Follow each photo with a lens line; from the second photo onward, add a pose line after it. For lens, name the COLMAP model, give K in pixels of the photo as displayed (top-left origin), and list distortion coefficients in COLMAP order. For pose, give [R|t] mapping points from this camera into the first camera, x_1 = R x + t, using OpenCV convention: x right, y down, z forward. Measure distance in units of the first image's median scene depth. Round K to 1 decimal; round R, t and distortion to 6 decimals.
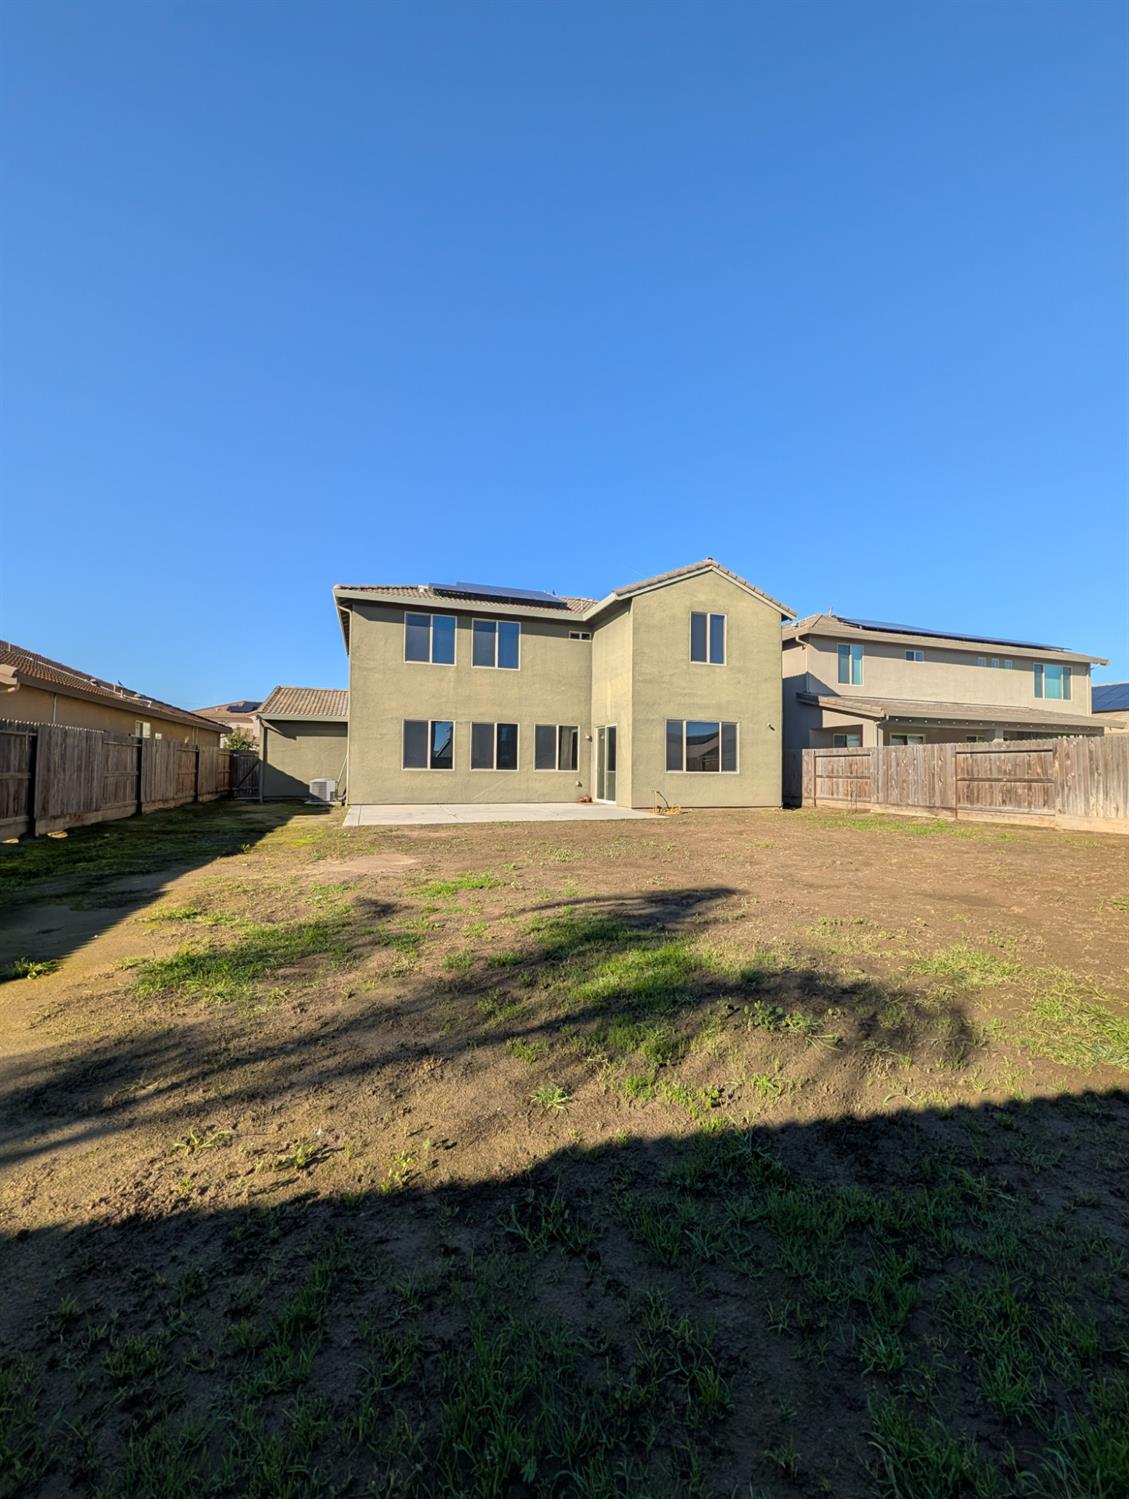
lens RADIAL K [[580.8, 0, 564.5], [0, 580.8, 749.5], [0, 0, 1]] dist [-0.005928, 0.000441]
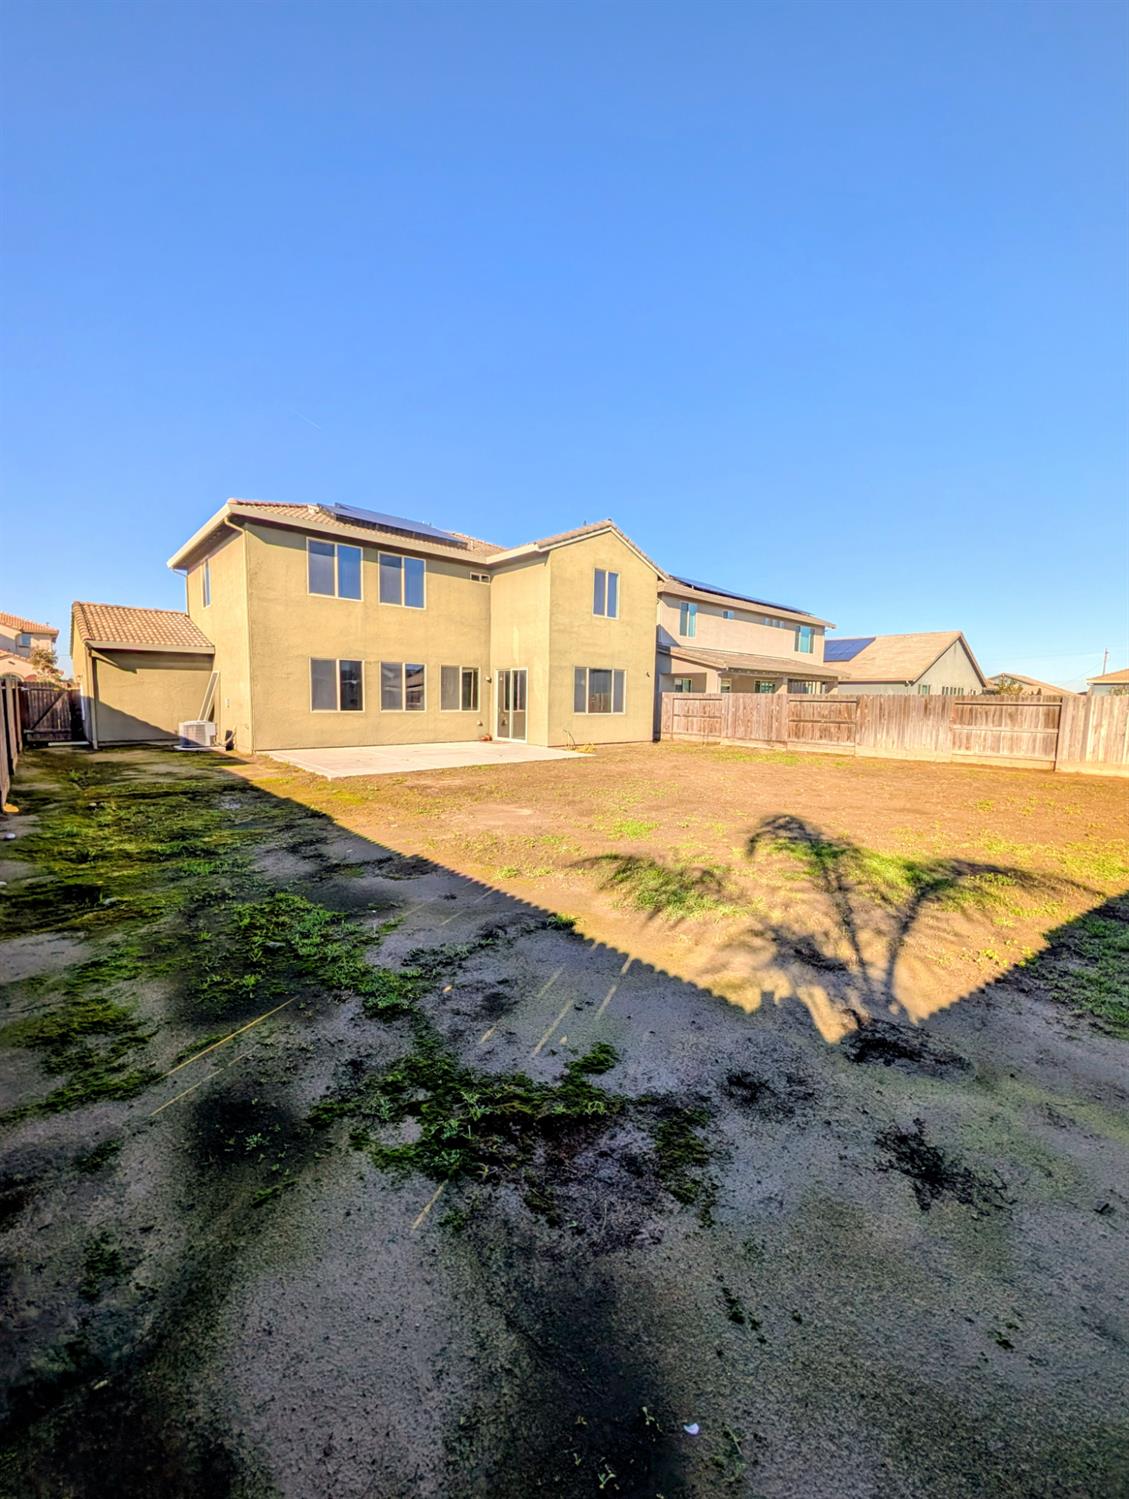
lens RADIAL K [[580.8, 0, 564.5], [0, 580.8, 749.5], [0, 0, 1]] dist [-0.005928, 0.000441]
pose [[0.918704, -0.028107, 0.393945, -0.266839], [-0.022488, 0.992123, 0.123229, -0.028365], [-0.394305, -0.122070, 0.910836, -0.024801]]
